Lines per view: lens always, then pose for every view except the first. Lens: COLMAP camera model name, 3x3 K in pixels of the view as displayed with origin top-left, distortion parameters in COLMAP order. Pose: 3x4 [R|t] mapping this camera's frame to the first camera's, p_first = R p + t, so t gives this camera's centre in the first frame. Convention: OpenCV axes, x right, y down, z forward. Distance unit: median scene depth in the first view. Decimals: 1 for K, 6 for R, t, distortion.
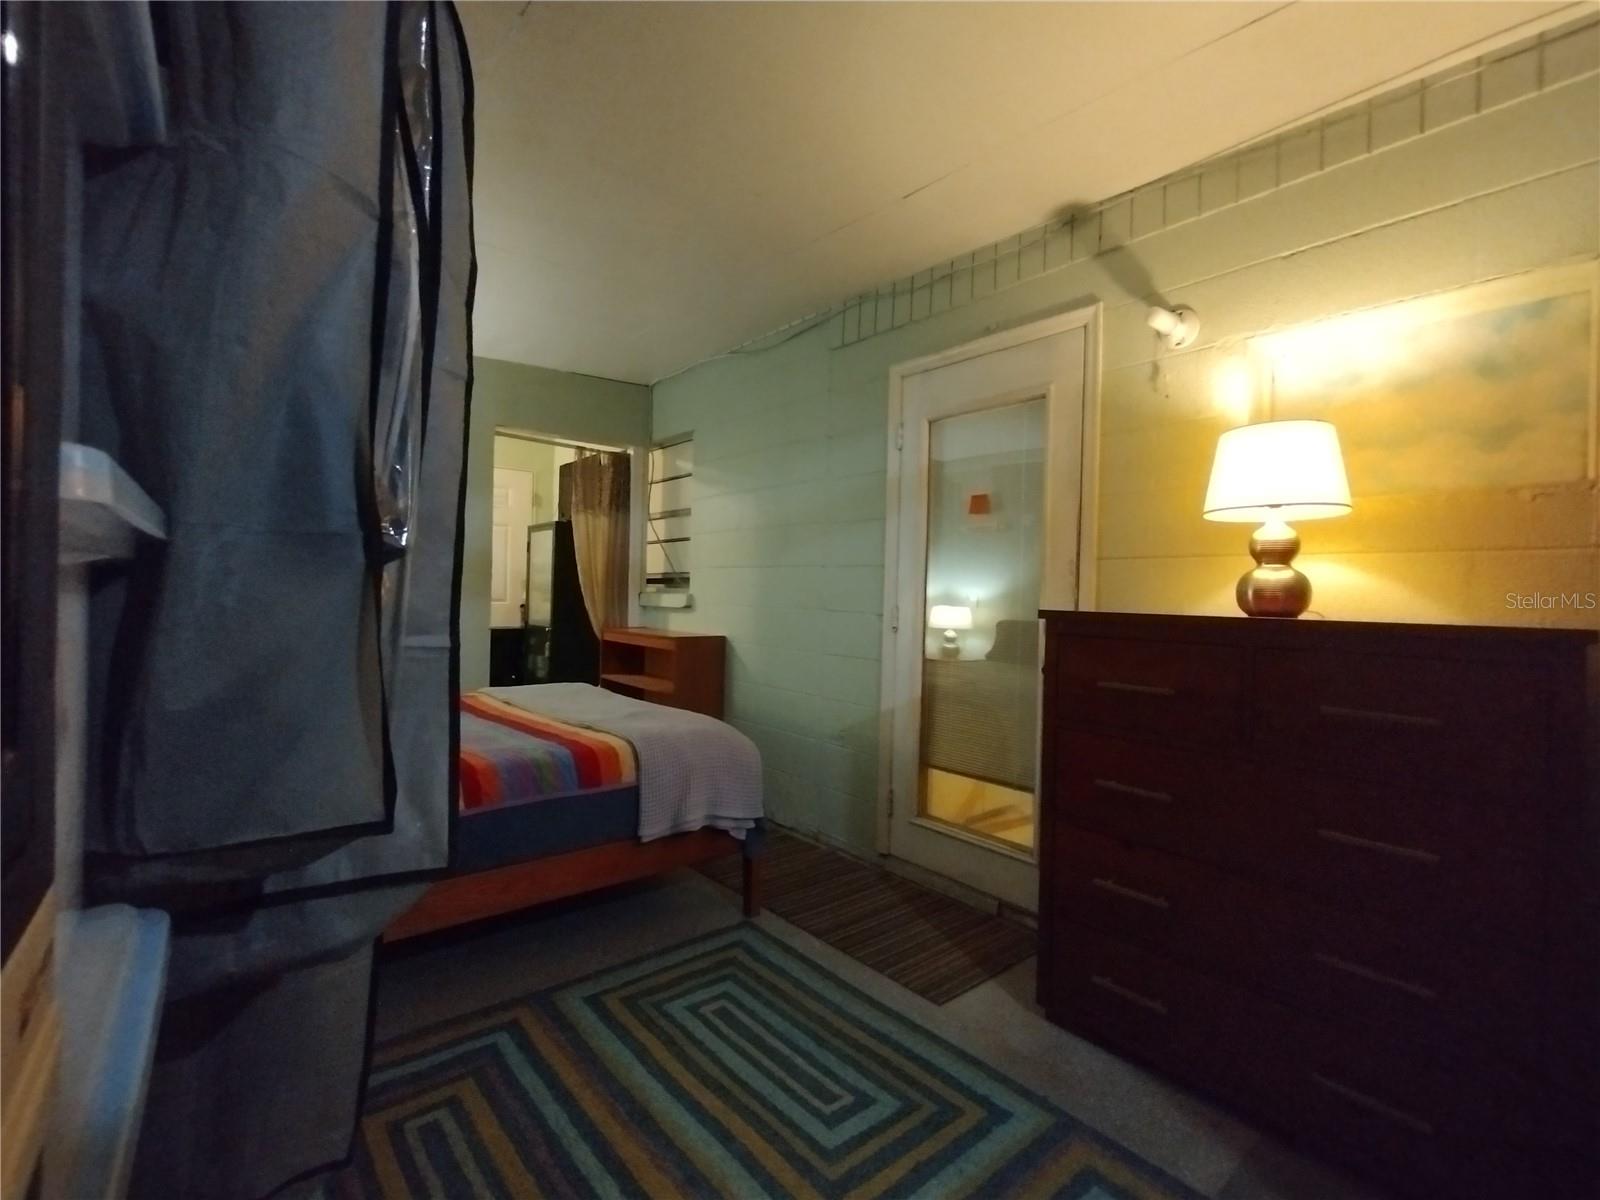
lens RADIAL K [[727.9, 0, 800.0], [0, 727.9, 600.0], [0, 0, 1]] dist [-0.029193, -0.000130]
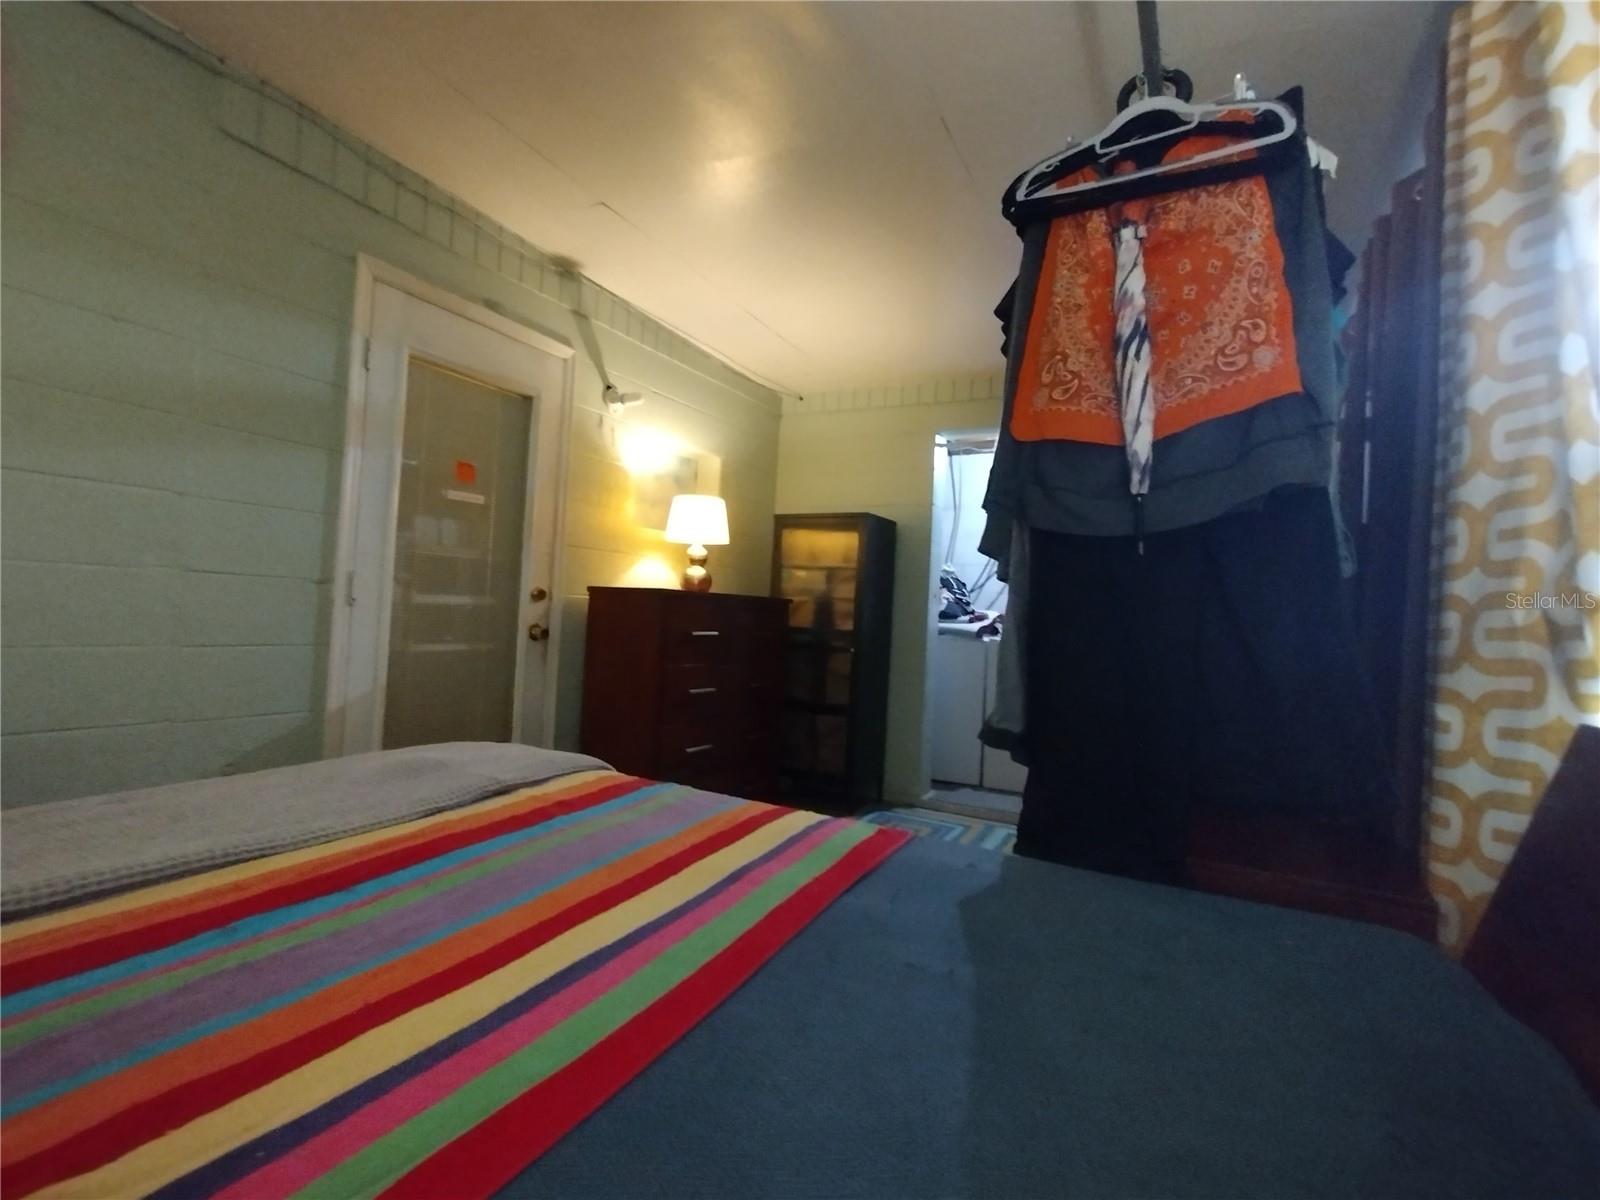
lens RADIAL K [[727.9, 0, 800.0], [0, 727.9, 600.0], [0, 0, 1]] dist [-0.029193, -0.000130]
pose [[-0.374352, -0.028464, 0.926850, -0.985902], [-0.057691, 0.998307, 0.007357, 0.008658], [-0.925490, -0.050717, -0.375360, 1.109878]]
